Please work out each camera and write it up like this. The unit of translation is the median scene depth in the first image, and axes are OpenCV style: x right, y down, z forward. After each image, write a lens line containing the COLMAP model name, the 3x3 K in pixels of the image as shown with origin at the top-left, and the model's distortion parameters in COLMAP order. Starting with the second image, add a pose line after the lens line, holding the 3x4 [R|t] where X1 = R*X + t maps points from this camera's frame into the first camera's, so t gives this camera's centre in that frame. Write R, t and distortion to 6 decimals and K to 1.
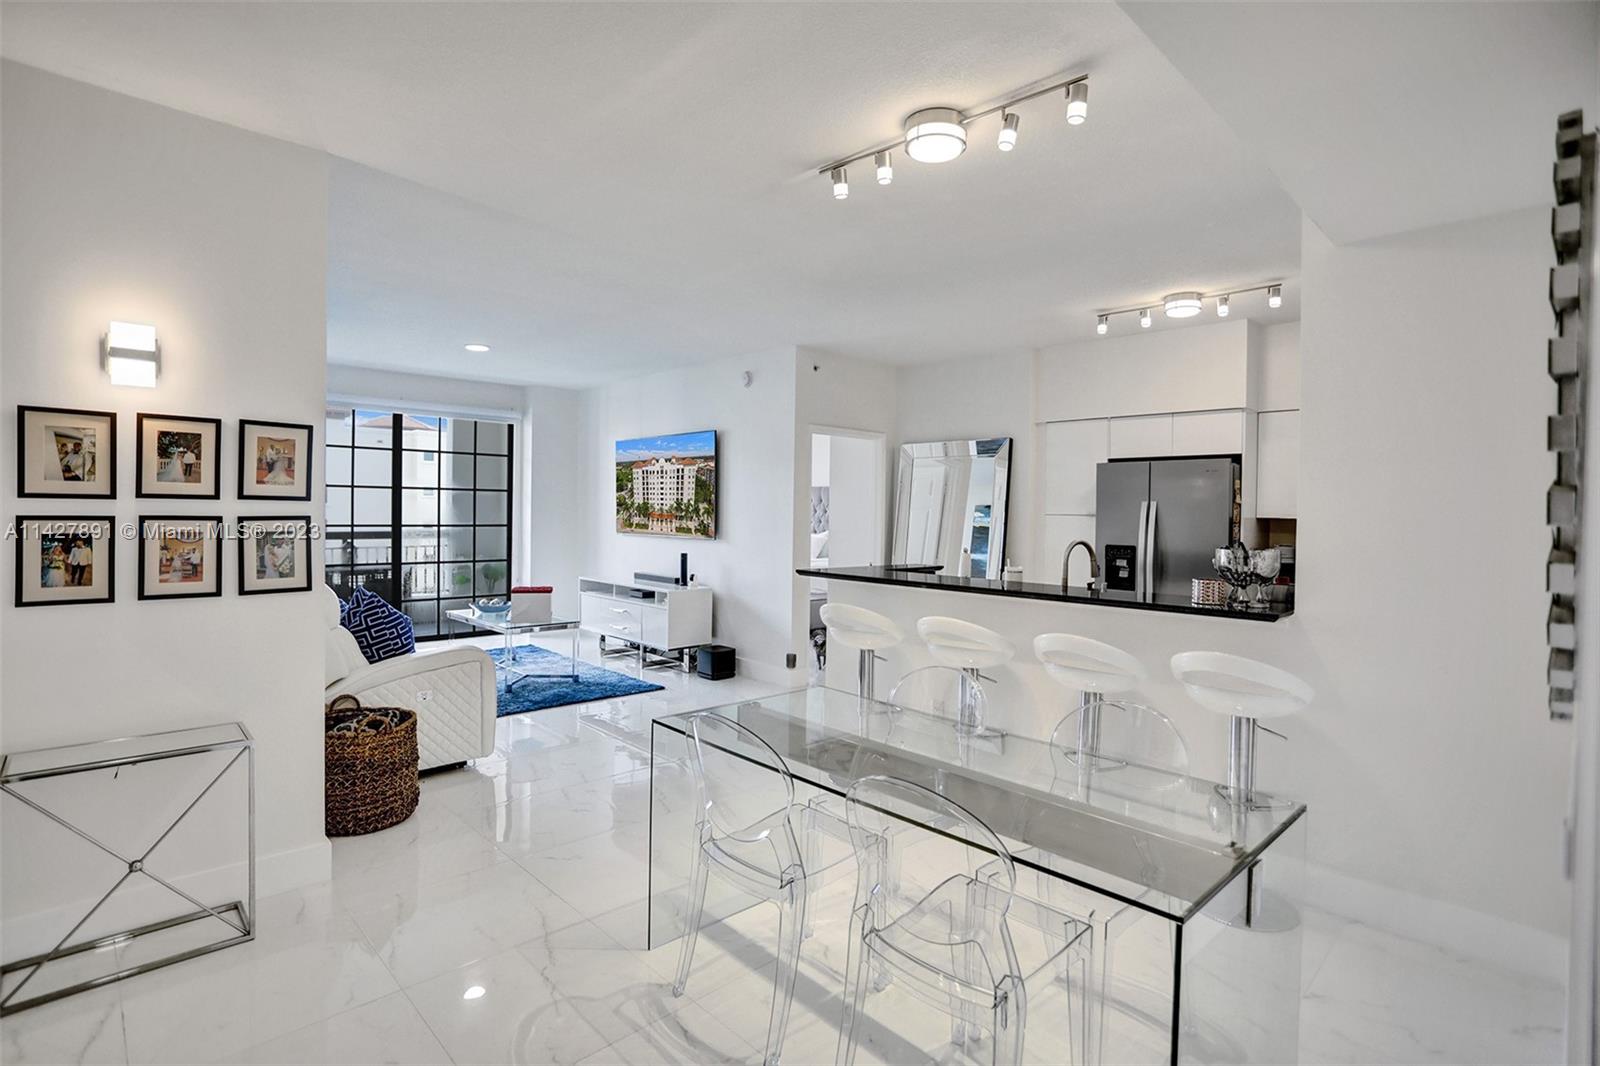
lens RADIAL K [[769.1, 0, 776.6], [0, 769.1, 517.4], [0, 0, 1]] dist [-0.040630, 0.000159]
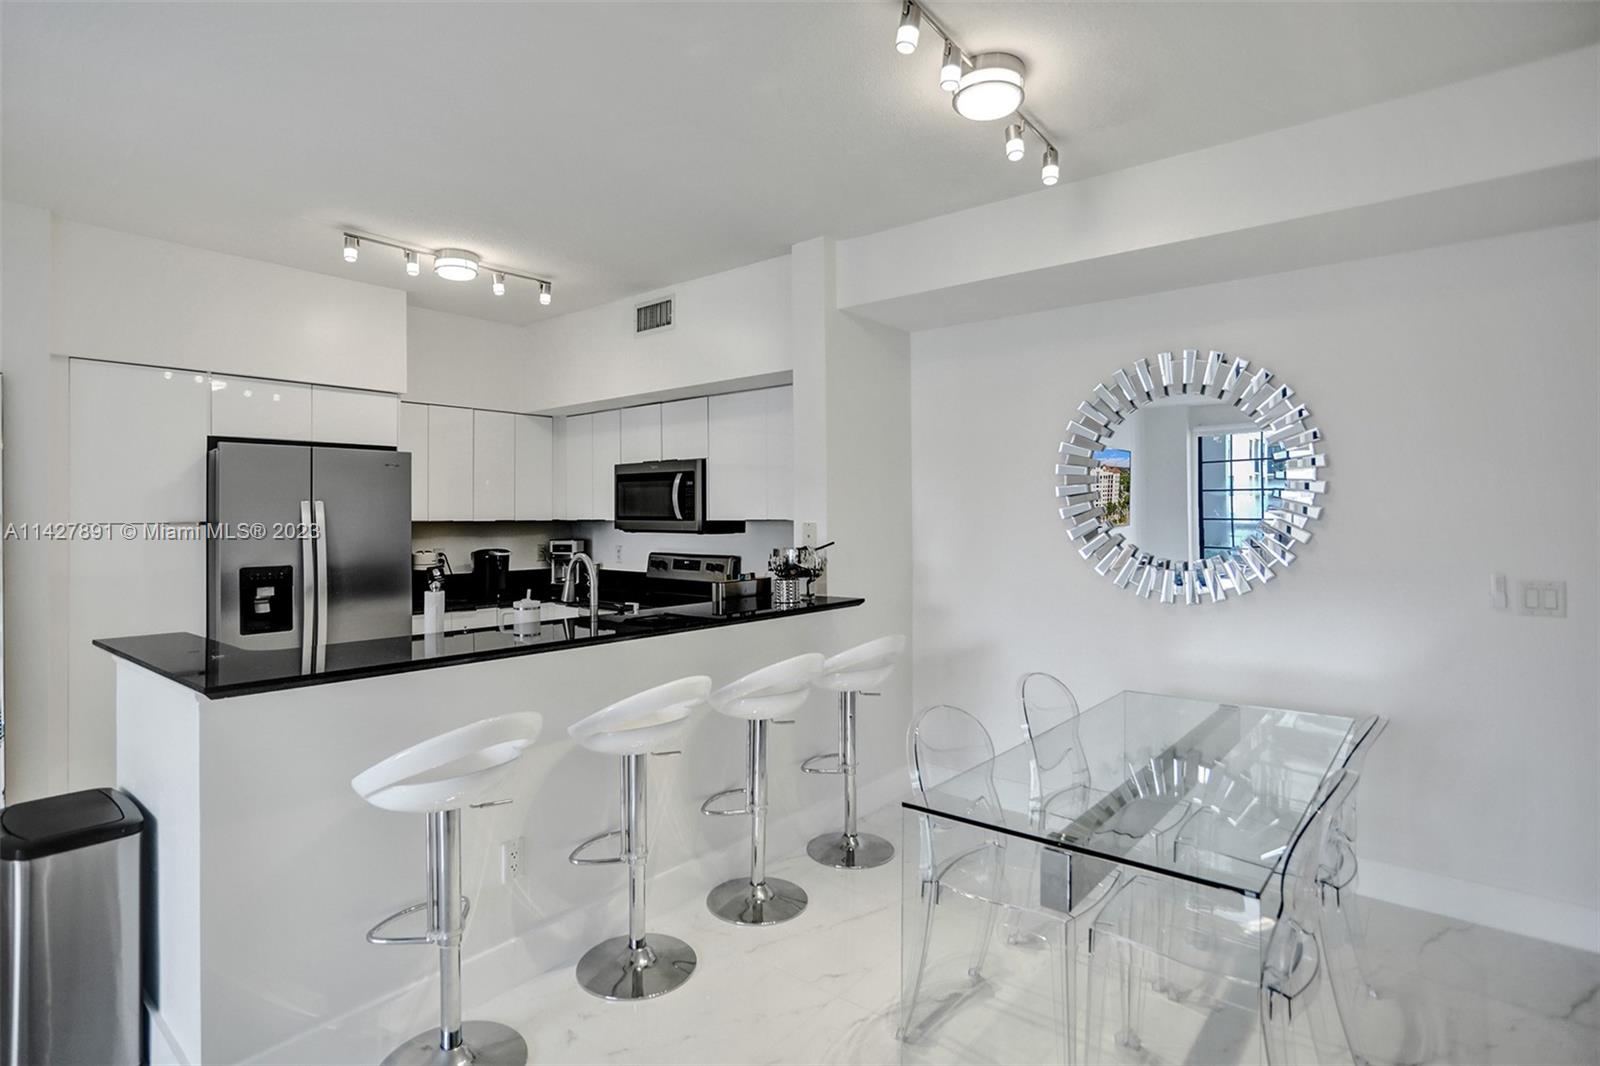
lens RADIAL K [[812.8, 0, 784.5], [0, 812.8, 509.0], [0, 0, 1]] dist [-0.029862, 0.000668]
pose [[-0.123726, -0.000950, 0.992316, -0.243367], [0.020251, 0.999789, 0.003482, -0.006057], [-0.992110, 0.020527, -0.123681, 0.482899]]
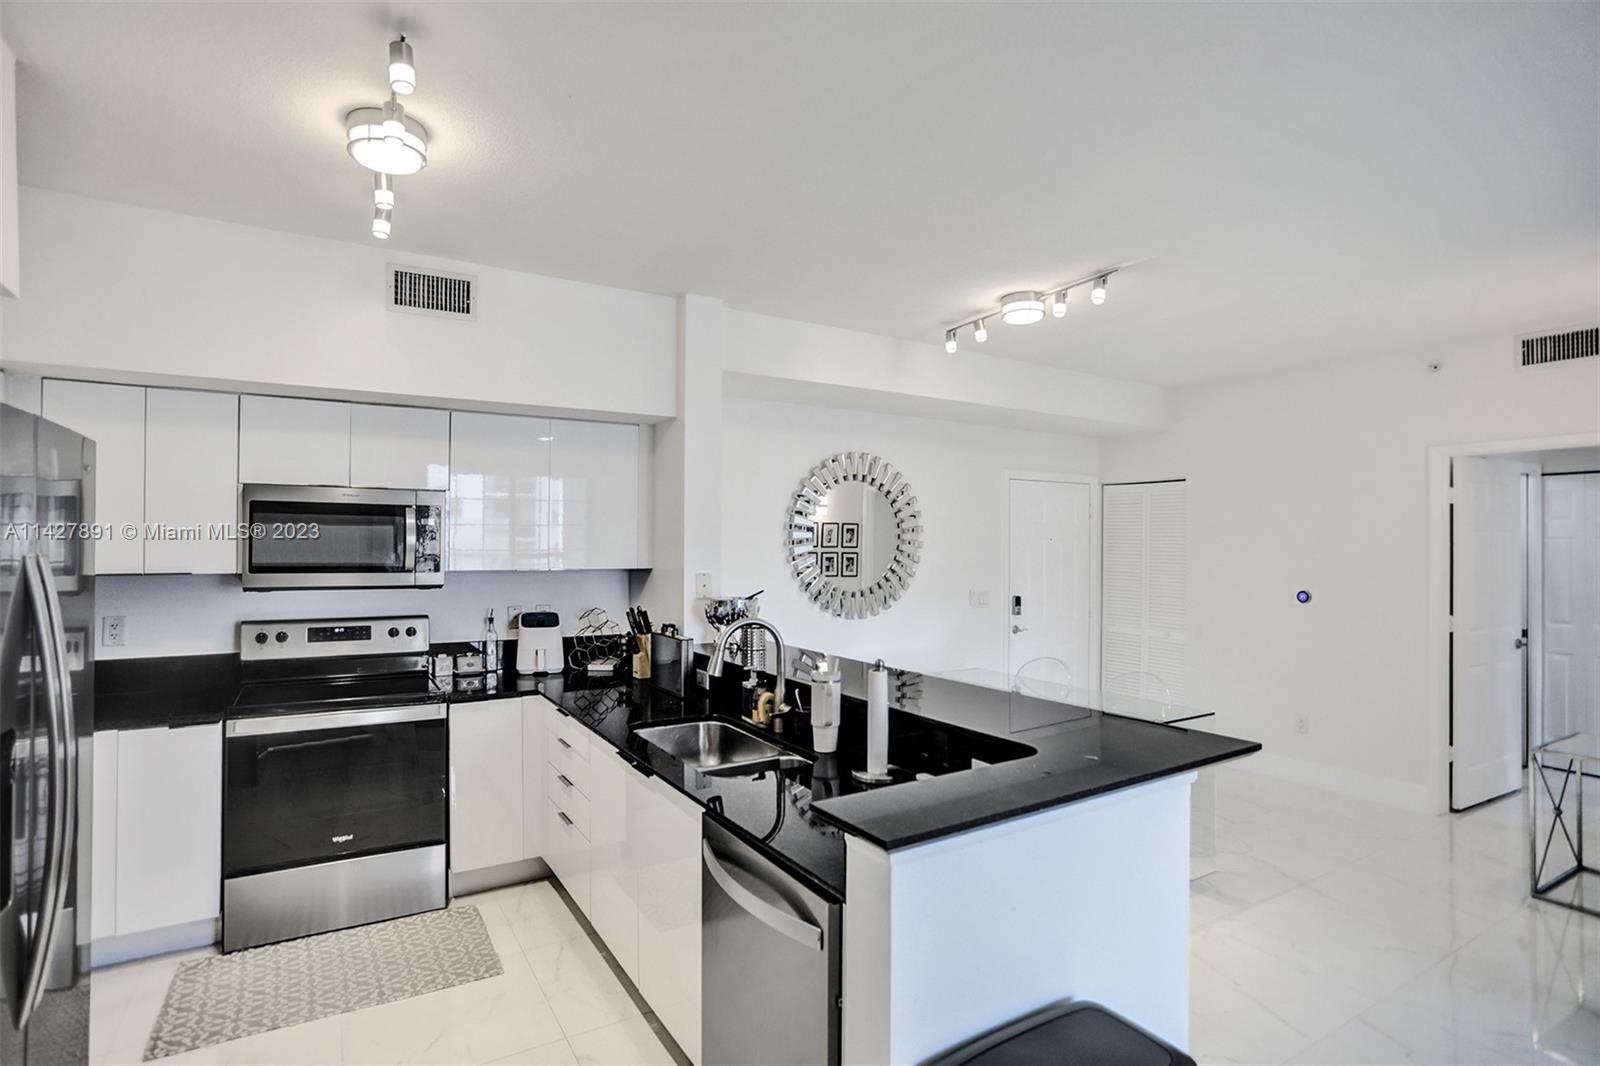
lens RADIAL K [[797.8, 0, 802.9], [0, 797.8, 521.9], [0, 0, 1]] dist [-0.069672, 0.041216]
pose [[-0.981517, -0.012183, 0.190987, 0.113741], [-0.013229, 0.999904, -0.004203, -0.027706], [-0.190918, -0.006652, -0.981583, 0.913633]]
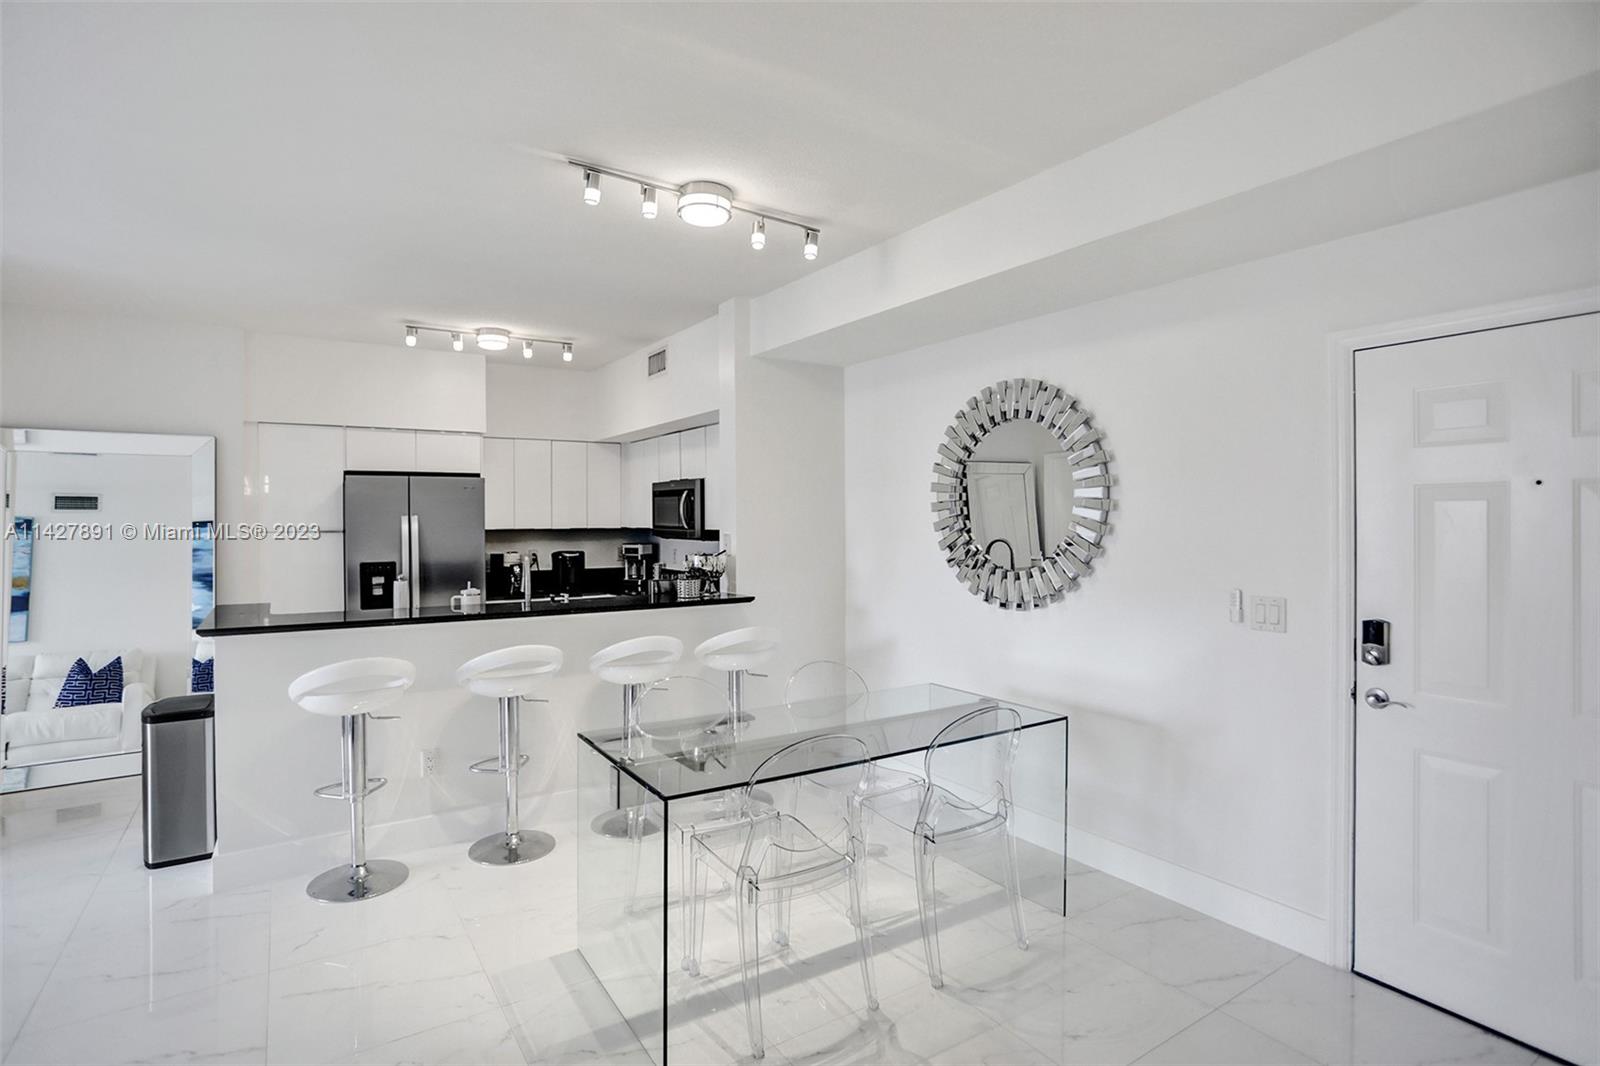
lens RADIAL K [[812.8, 0, 784.5], [0, 812.8, 509.0], [0, 0, 1]] dist [-0.029862, 0.000668]
pose [[0.181513, 0.000533, 0.983388, -0.349796], [0.023588, 0.999710, -0.004895, -0.010196], [-0.983106, 0.024085, 0.181447, 0.237923]]
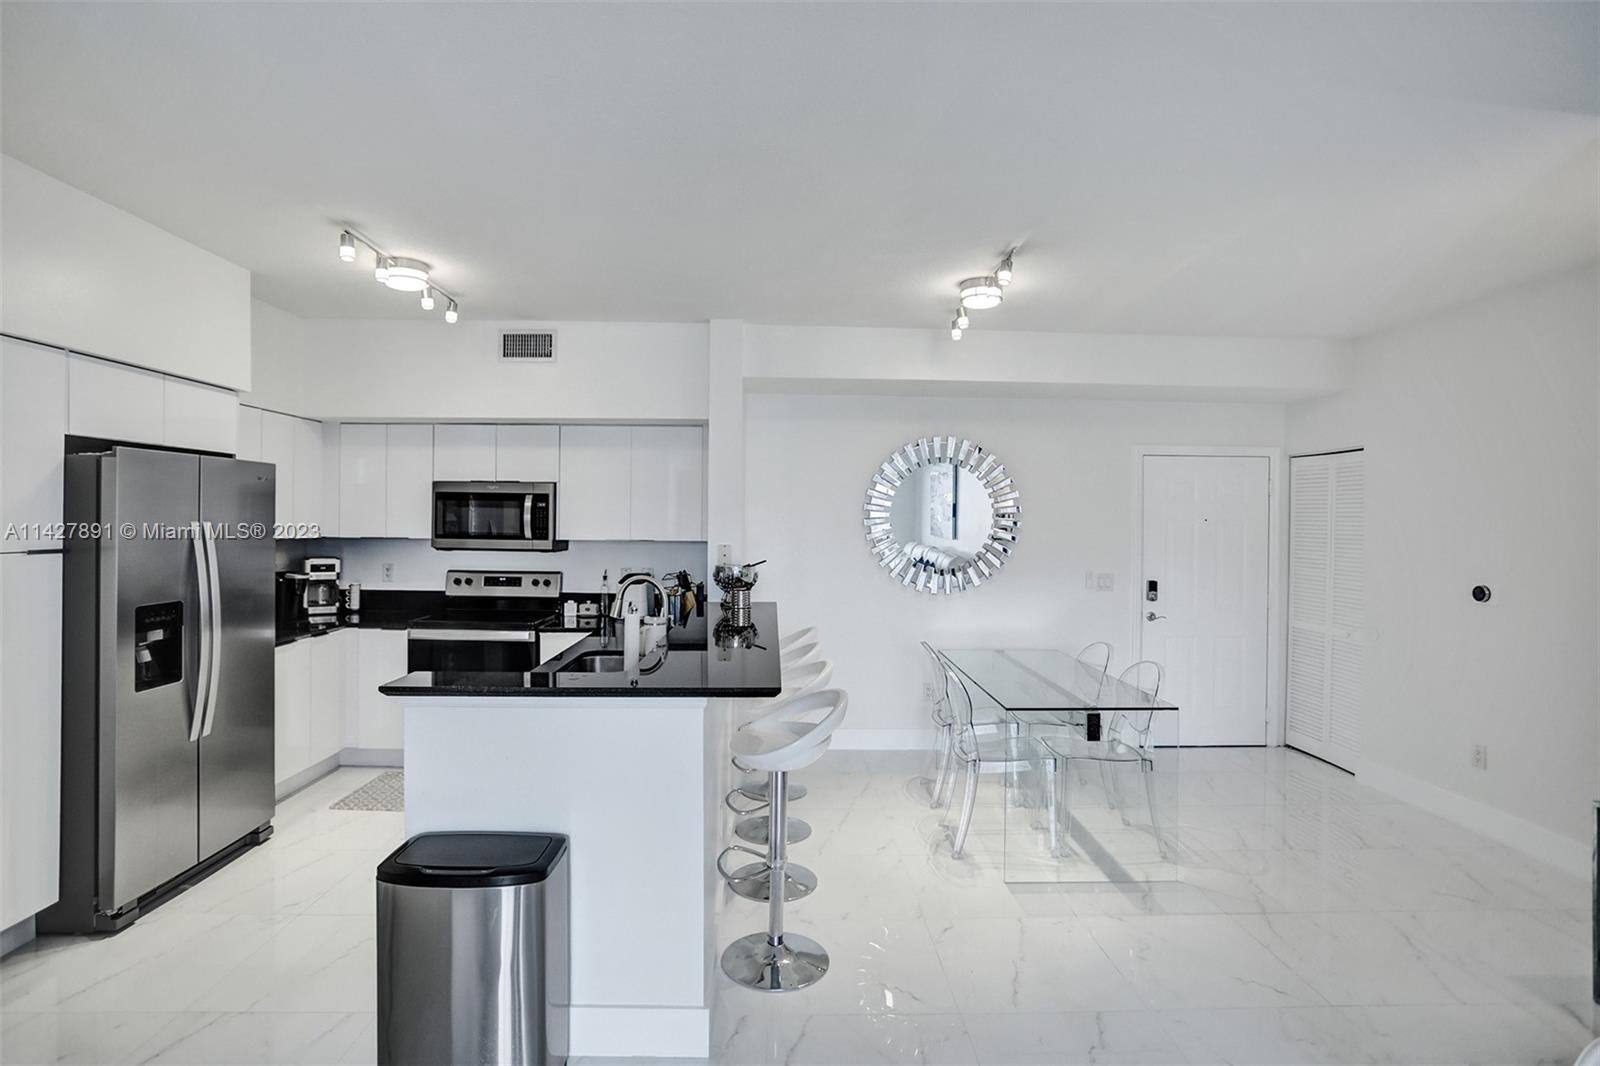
lens RADIAL K [[802.0, 0, 798.5], [0, 802.0, 516.8], [0, 0, 1]] dist [-0.058662, 0.022780]
pose [[-0.753829, -0.014735, 0.656905, -0.198526], [-0.006218, 0.999864, 0.015292, -0.028312], [-0.657041, 0.007443, -0.753818, 0.859419]]
